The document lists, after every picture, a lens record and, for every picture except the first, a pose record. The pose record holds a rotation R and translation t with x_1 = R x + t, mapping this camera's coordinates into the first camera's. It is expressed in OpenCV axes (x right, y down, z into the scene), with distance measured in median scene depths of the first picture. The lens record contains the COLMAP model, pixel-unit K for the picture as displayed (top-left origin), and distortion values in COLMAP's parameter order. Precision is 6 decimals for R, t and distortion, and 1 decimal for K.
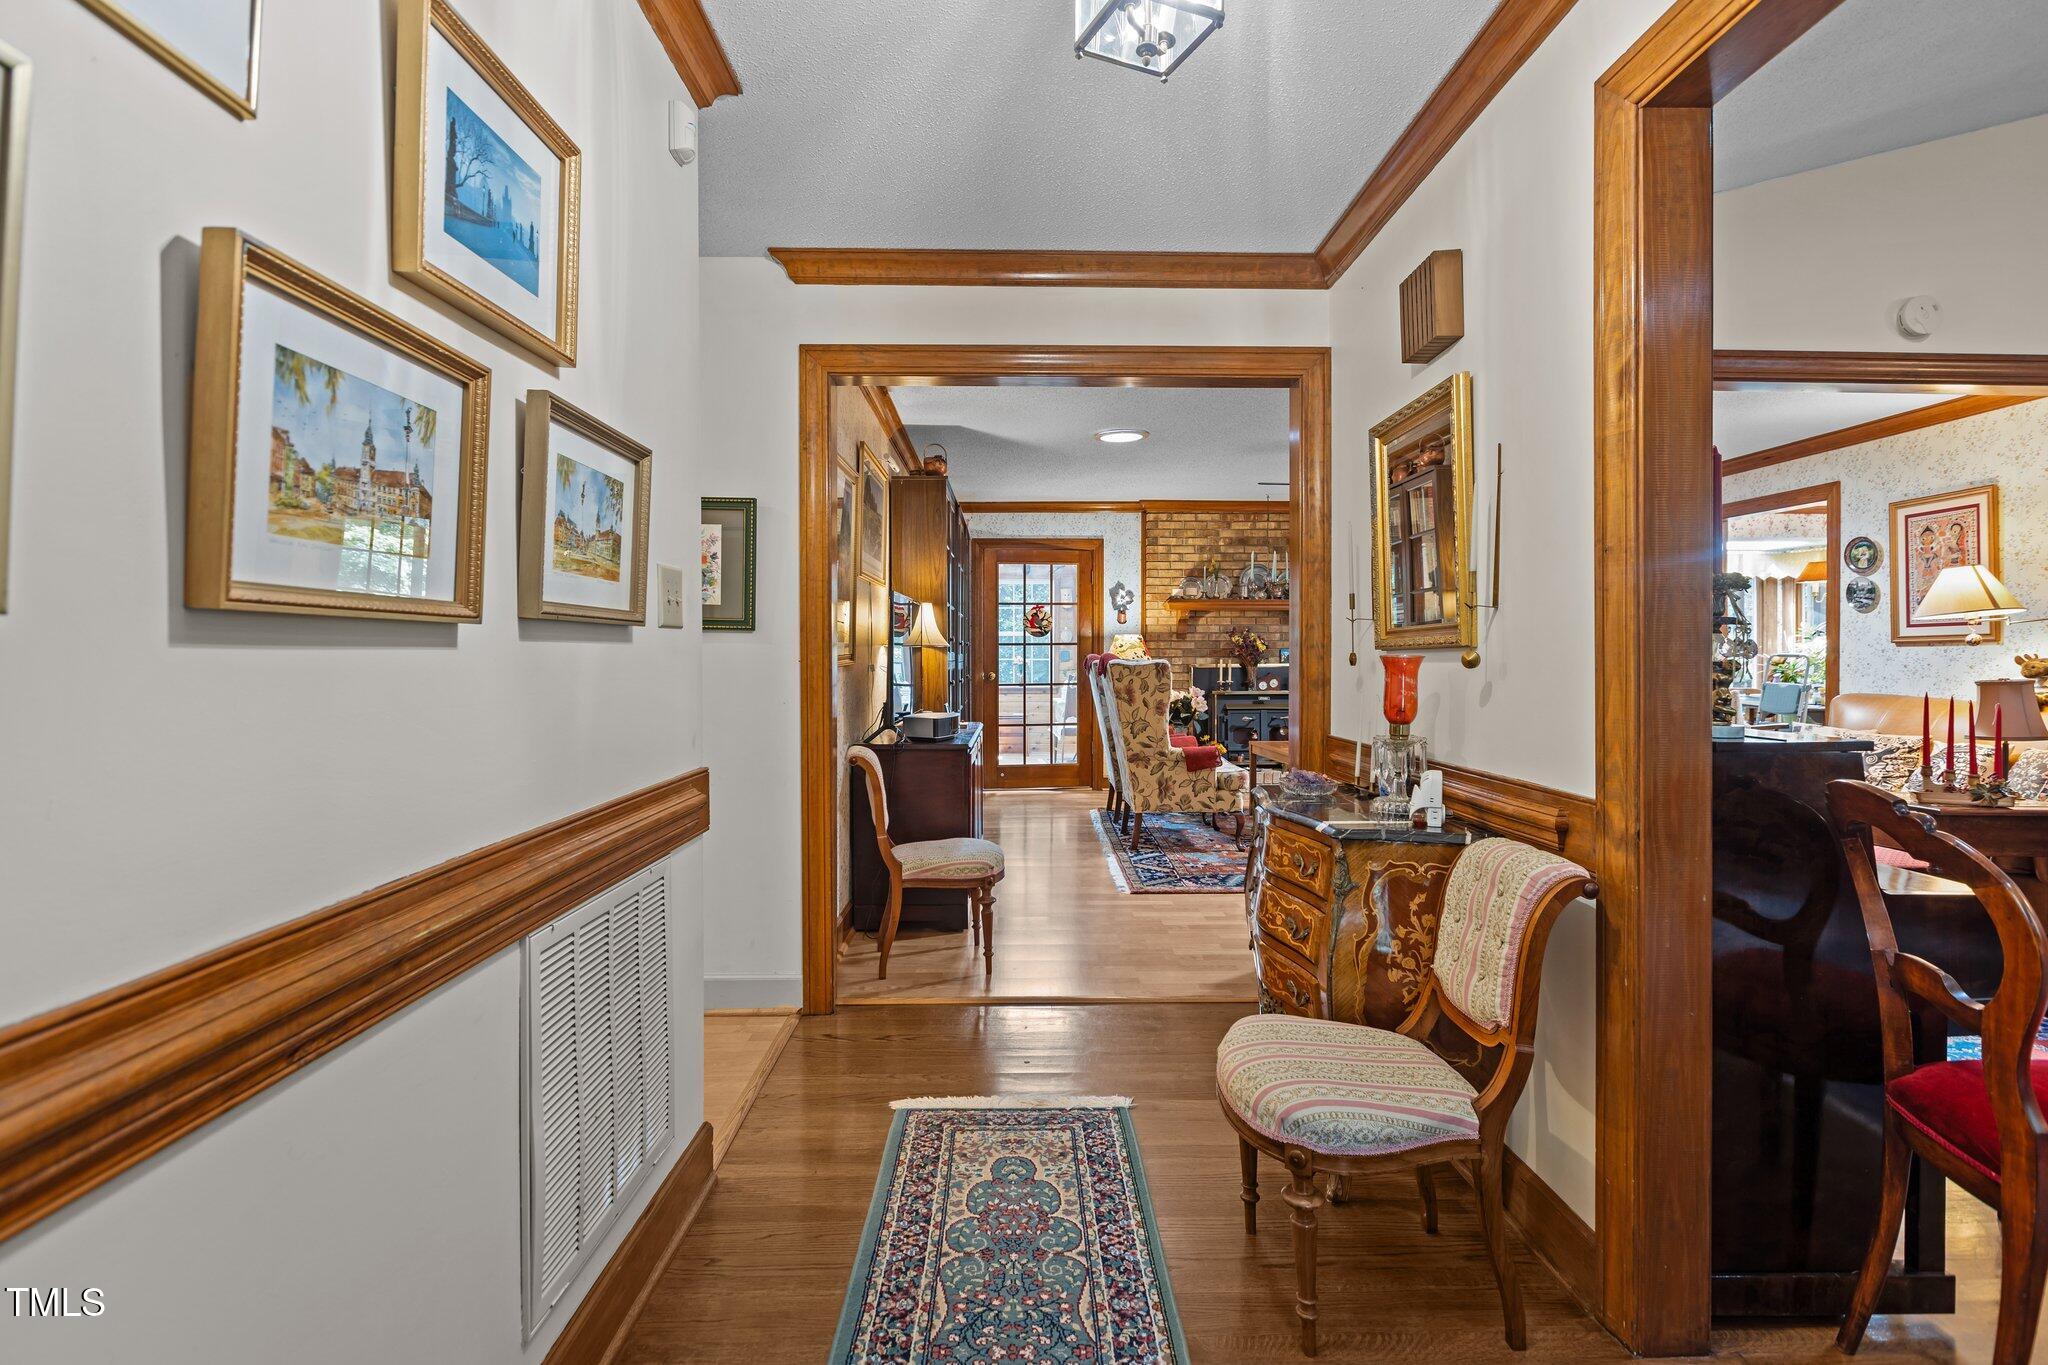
lens RADIAL K [[952.5, 0, 1030.4], [0, 952.5, 657.8], [0, 0, 1]] dist [-0.005485, -0.000578]
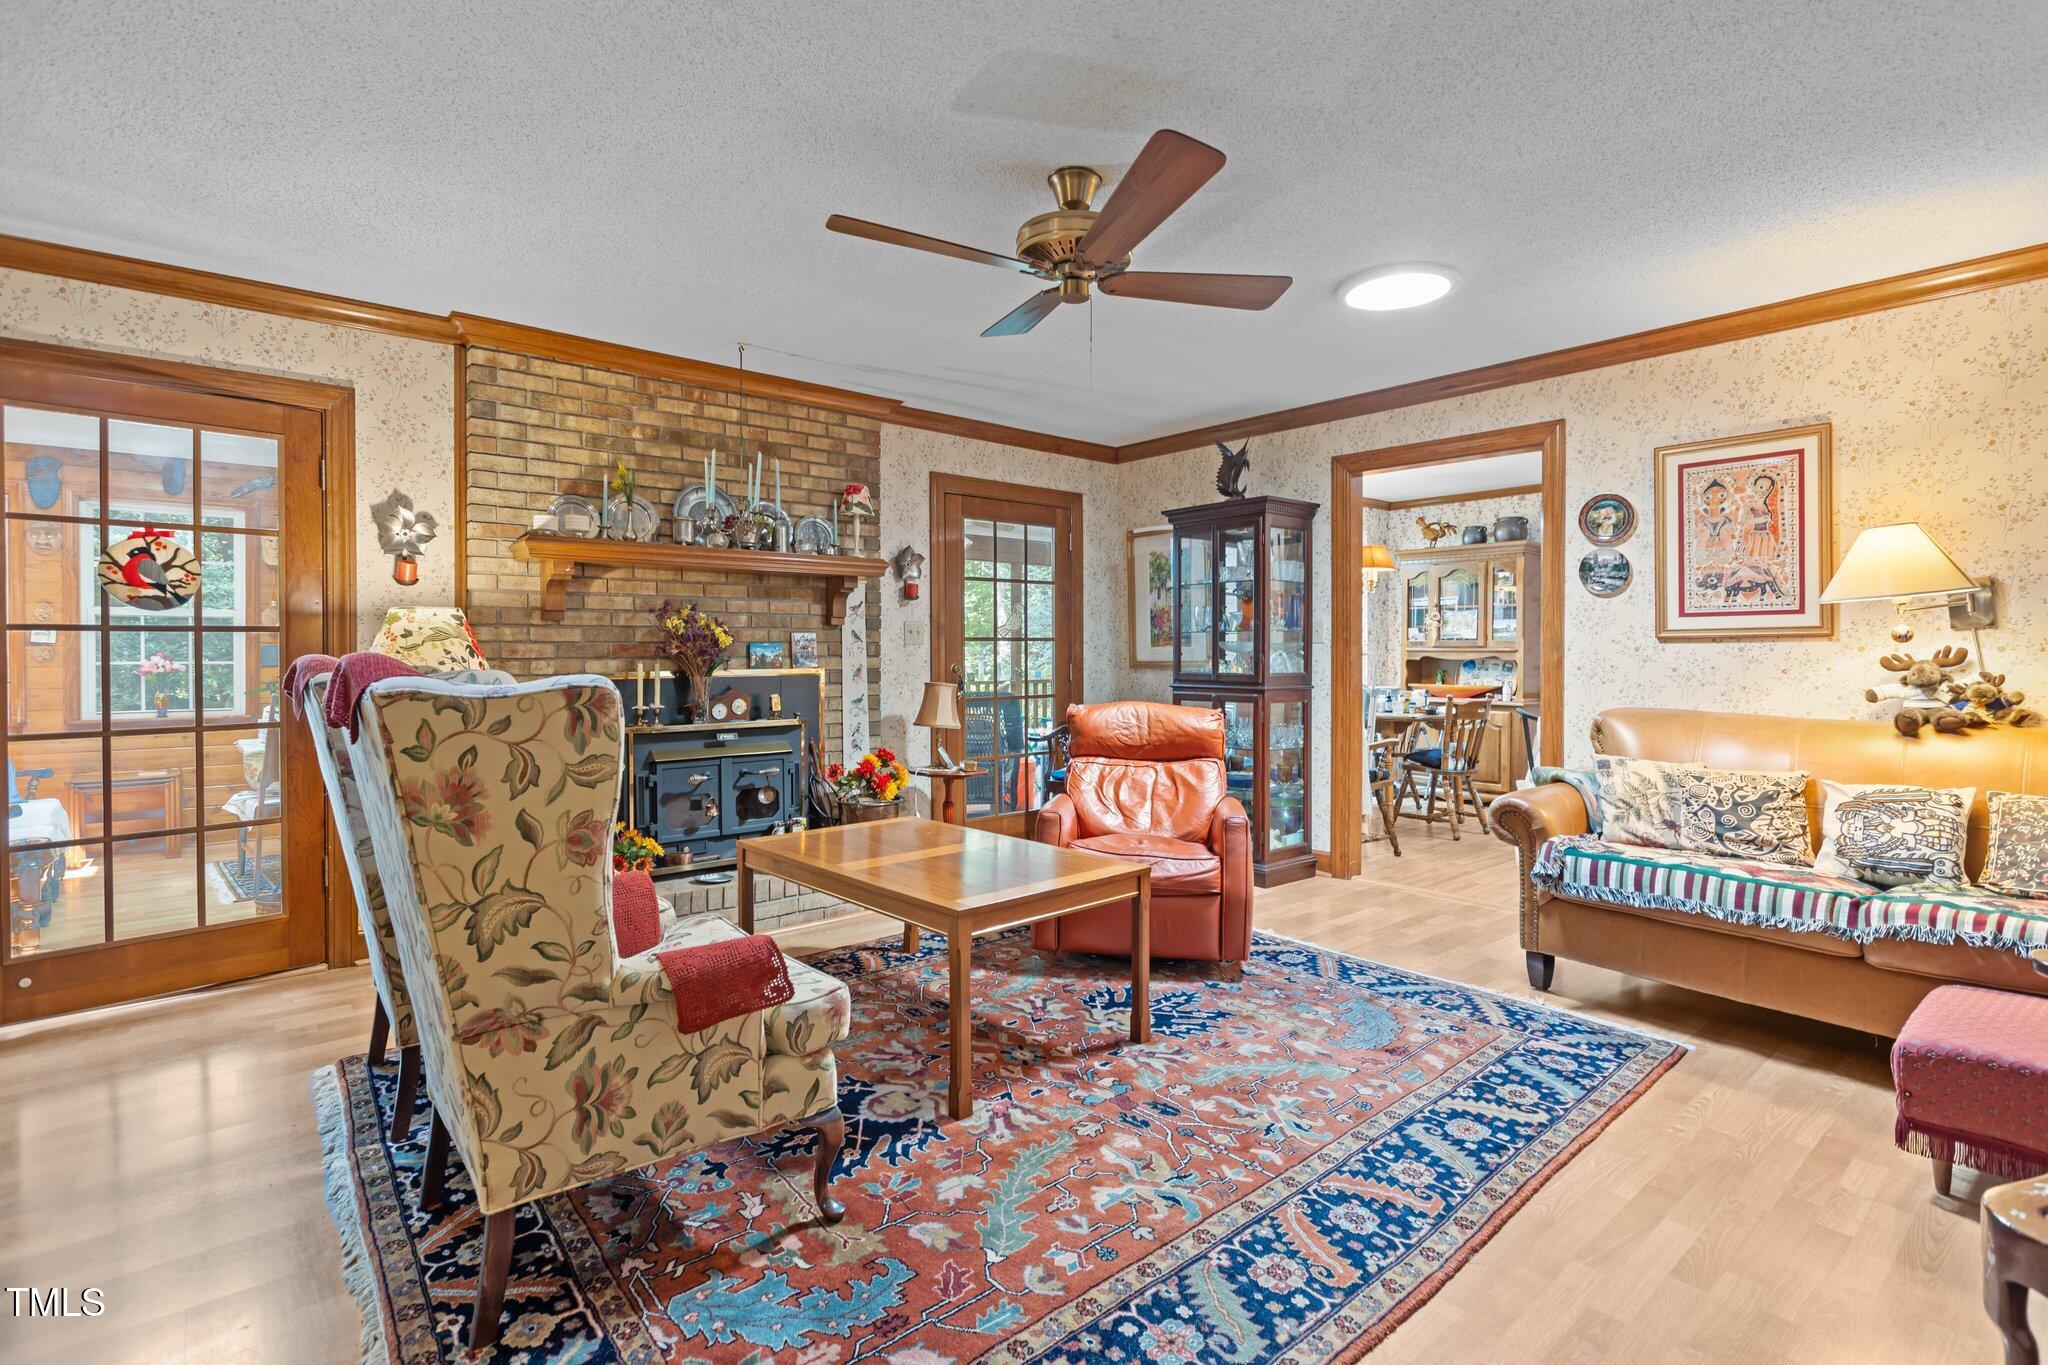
lens RADIAL K [[952.5, 0, 1030.4], [0, 952.5, 657.8], [0, 0, 1]] dist [-0.005485, -0.000578]
pose [[0.771663, -0.005592, 0.636007, 0.039138], [0.002617, 0.999981, 0.005617, -0.003503], [-0.636026, -0.002670, 0.771663, 0.476312]]
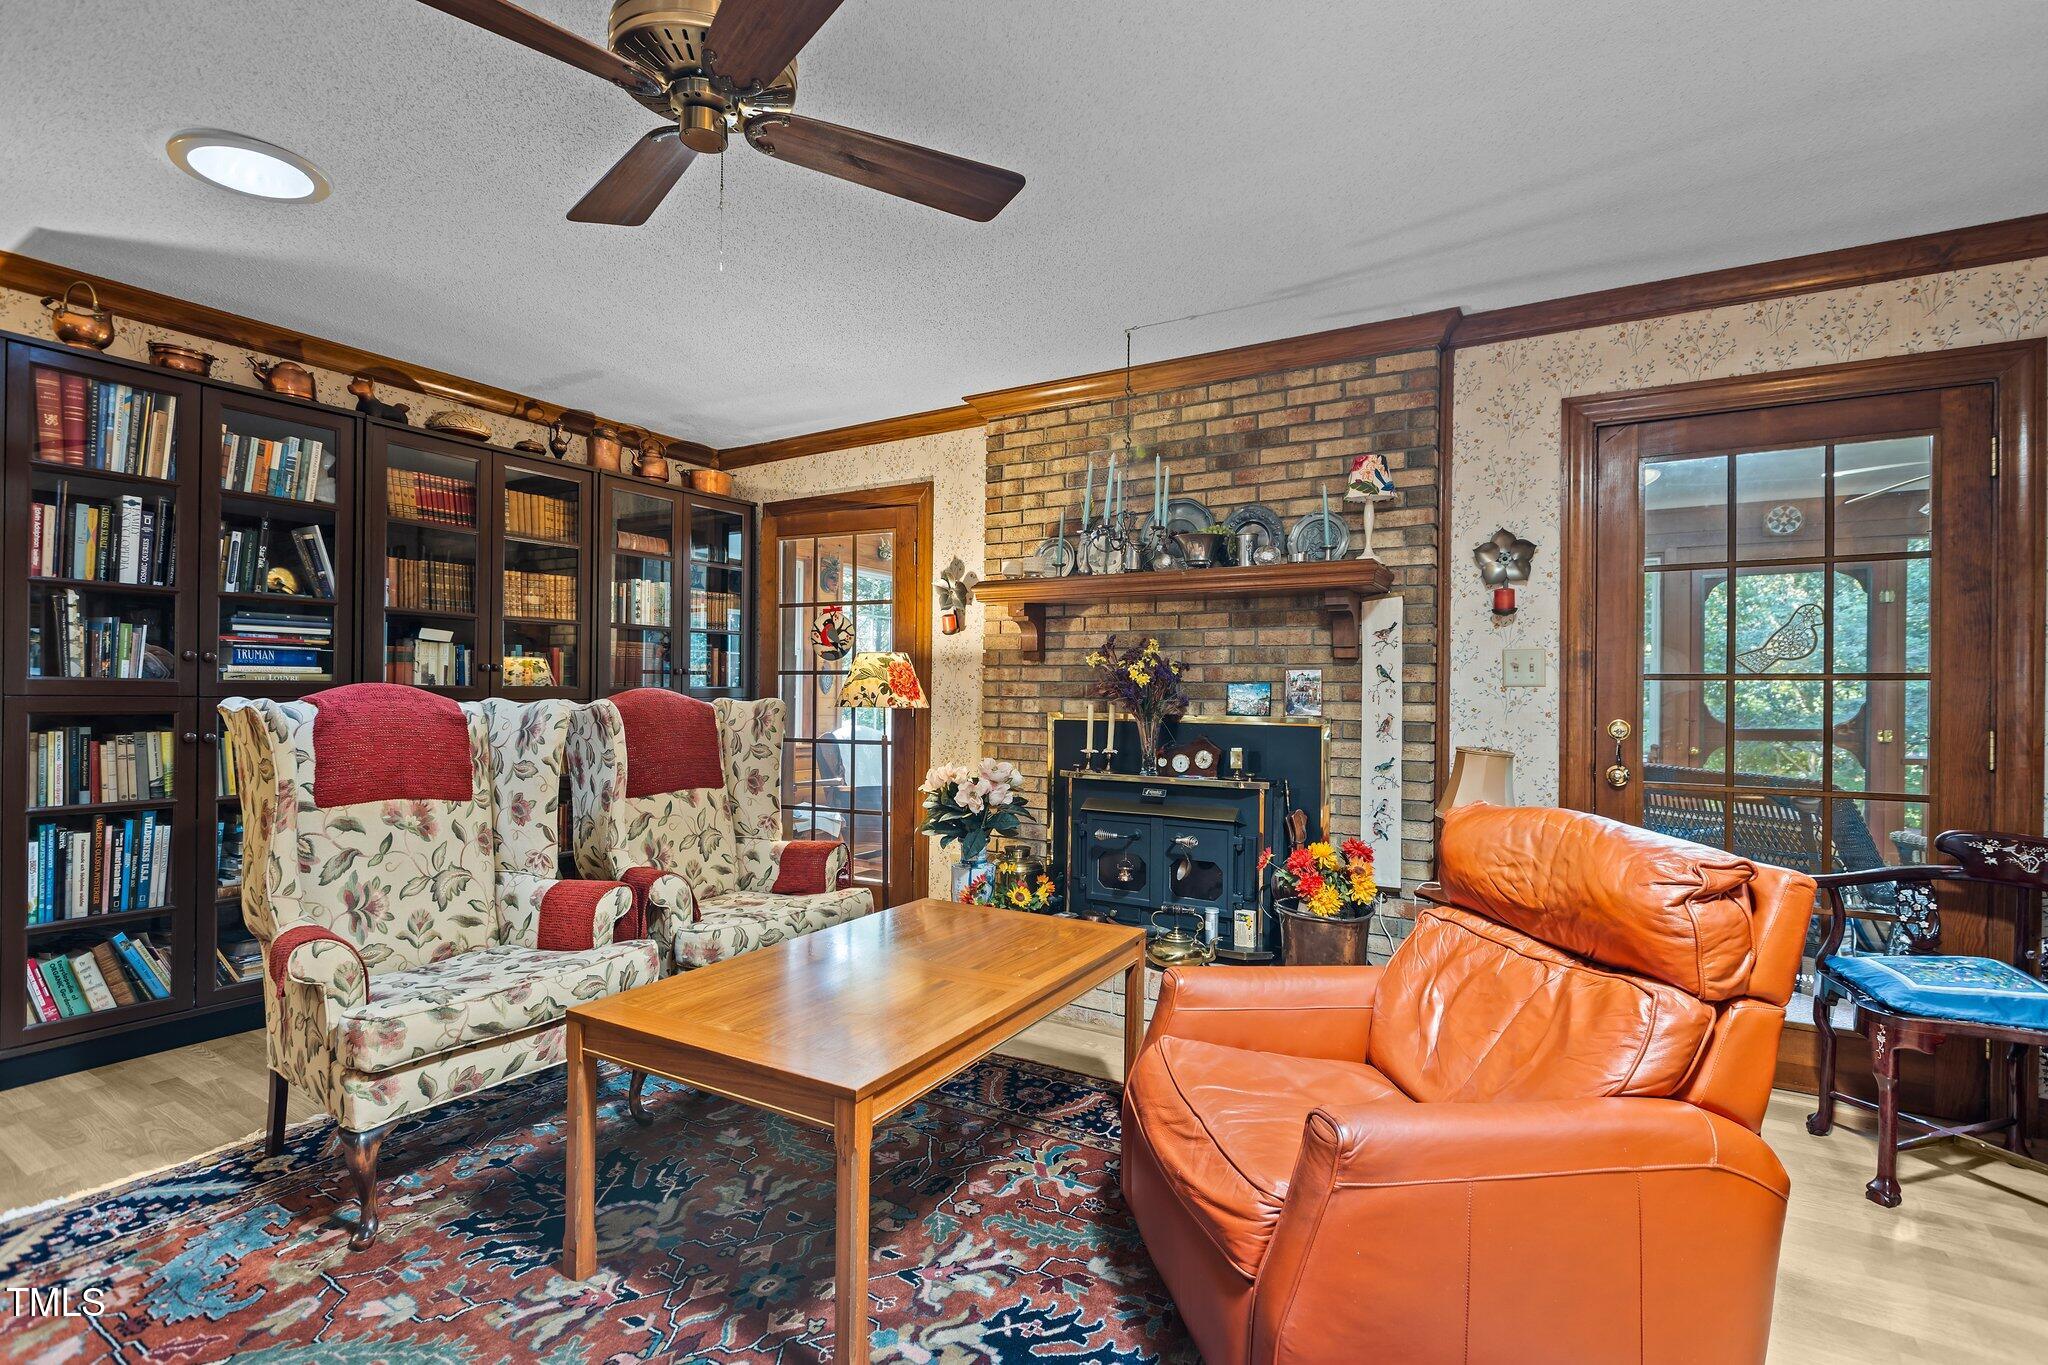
lens RADIAL K [[944.6, 0, 1027.1], [0, 944.6, 686.1], [0, 0, 1]] dist [-0.005047, -0.000321]
pose [[0.848286, 0.007327, -0.529487, 0.419577], [-0.014149, 0.999861, -0.008832, -0.002647], [0.529349, 0.014984, 0.848272, 0.577505]]
